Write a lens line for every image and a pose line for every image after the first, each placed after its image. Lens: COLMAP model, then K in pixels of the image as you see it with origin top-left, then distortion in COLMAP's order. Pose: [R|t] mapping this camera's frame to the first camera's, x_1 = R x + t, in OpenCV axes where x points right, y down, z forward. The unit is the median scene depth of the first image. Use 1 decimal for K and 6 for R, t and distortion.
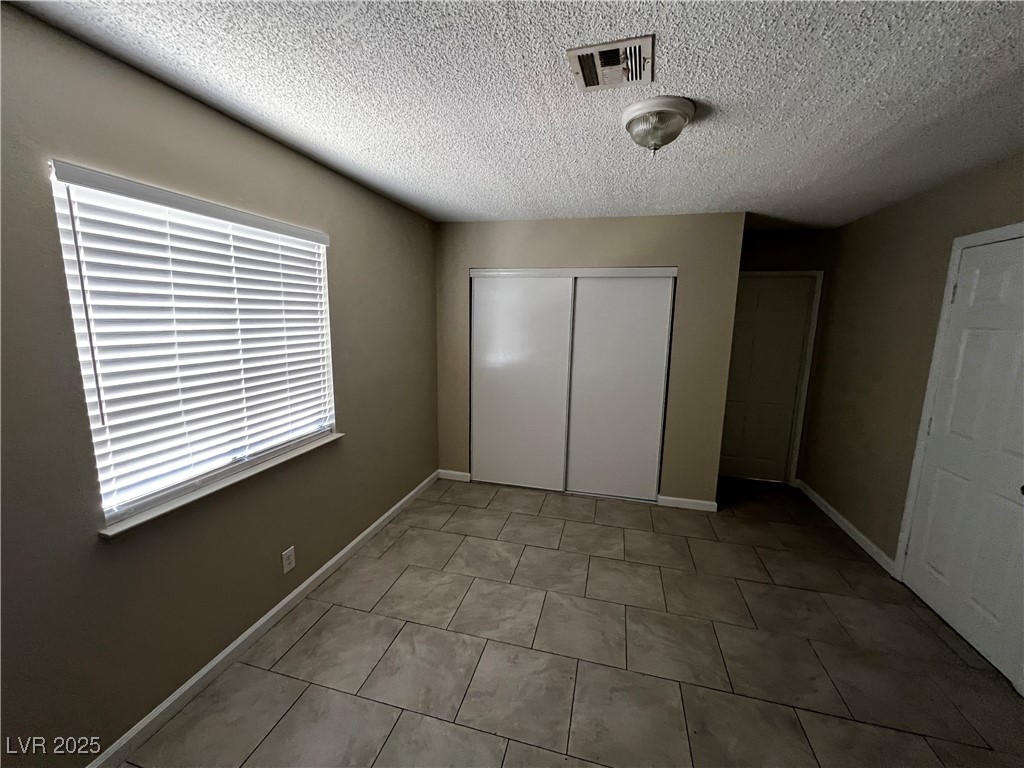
lens RADIAL K [[411.0, 0, 509.2], [0, 411.0, 383.8], [0, 0, 1]] dist [-0.003872, 0.000354]
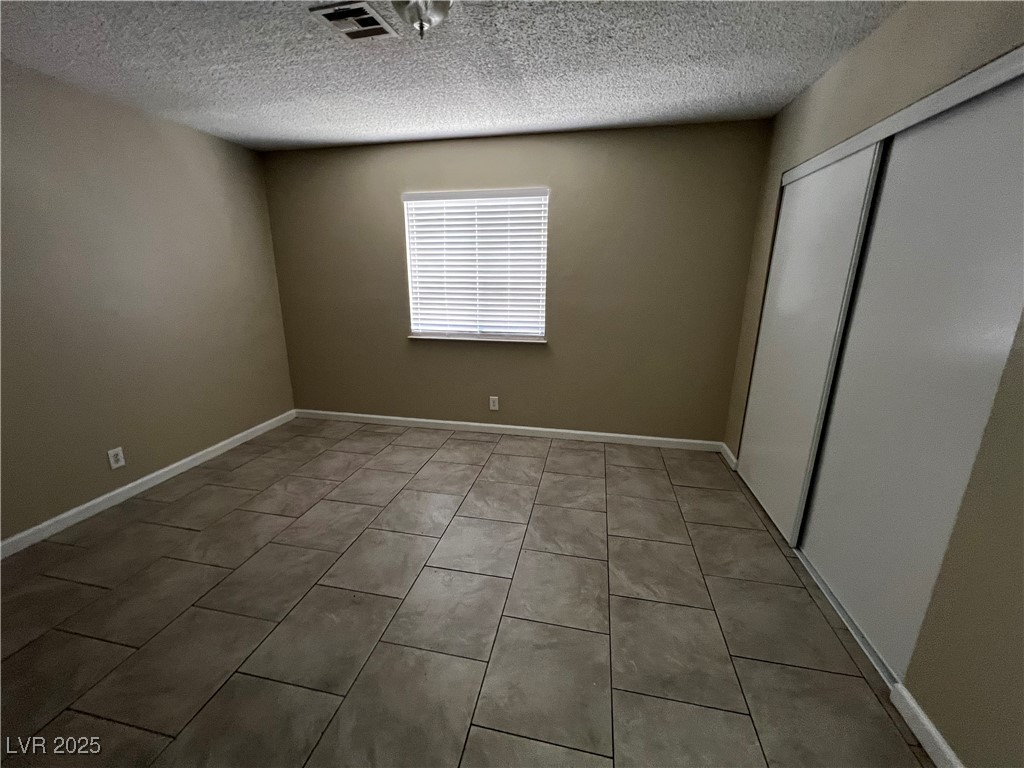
lens RADIAL K [[411.0, 0, 511.8], [0, 411.0, 385.0], [0, 0, 1]] dist [-0.003872, 0.000354]
pose [[0.051316, 0.244760, -0.968225, 1.012835], [-0.166167, 0.958080, 0.233389, -0.041476], [0.984761, 0.148911, 0.089836, 0.869950]]
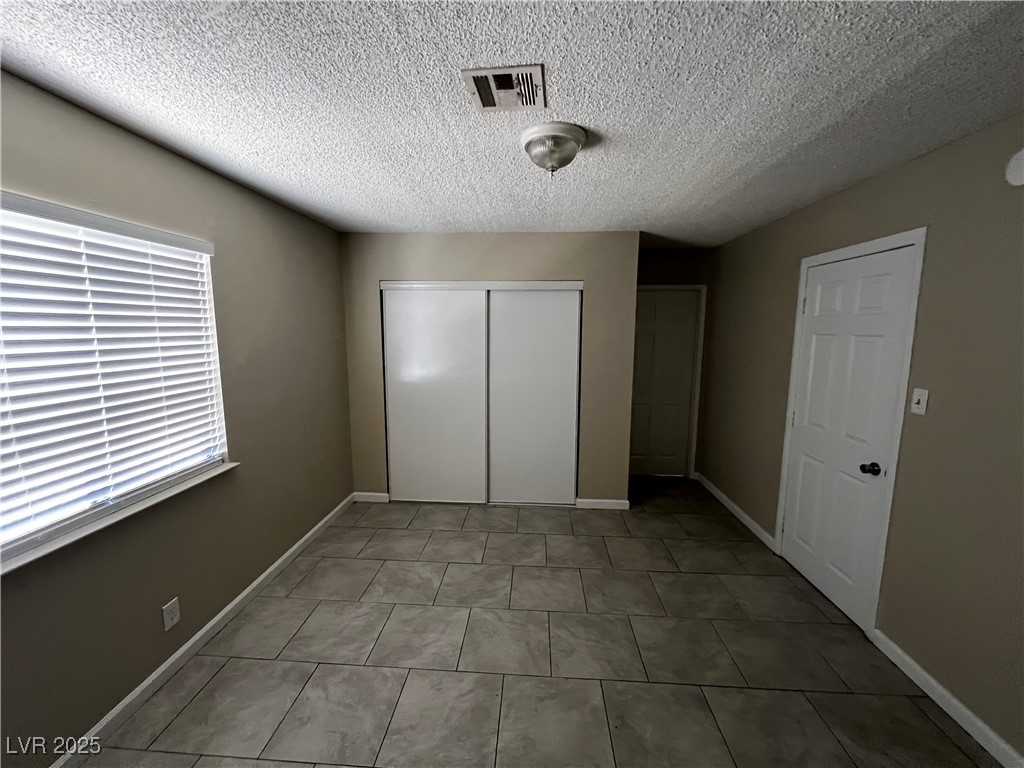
lens RADIAL K [[411.0, 0, 509.5], [0, 411.0, 383.9], [0, 0, 1]] dist [-0.003872, 0.000354]
pose [[0.981348, -0.039464, 0.188146, 0.019230], [0.044356, 0.998777, -0.021860, -0.005846], [-0.187053, 0.029798, 0.981898, 0.002180]]
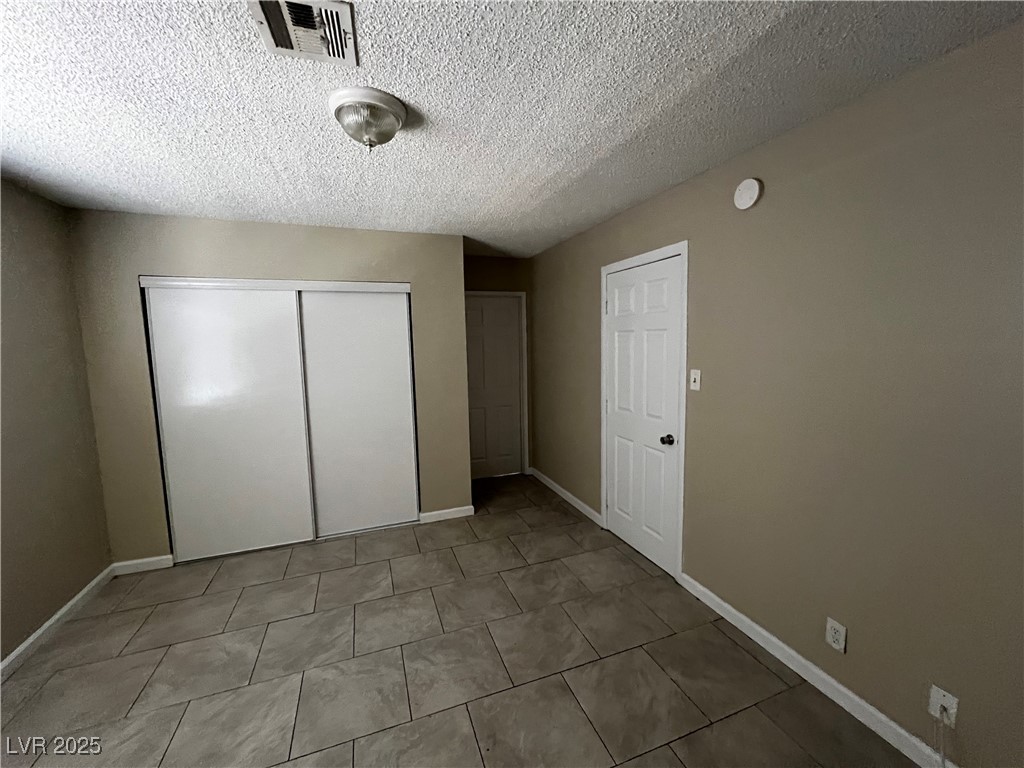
lens RADIAL K [[411.0, 0, 510.4], [0, 411.0, 384.4], [0, 0, 1]] dist [-0.003872, 0.000354]
pose [[0.819457, -0.096876, 0.564895, 0.025542], [0.129546, 0.991412, -0.017903, 0.017459], [-0.558309, 0.087851, 0.824969, 0.070630]]
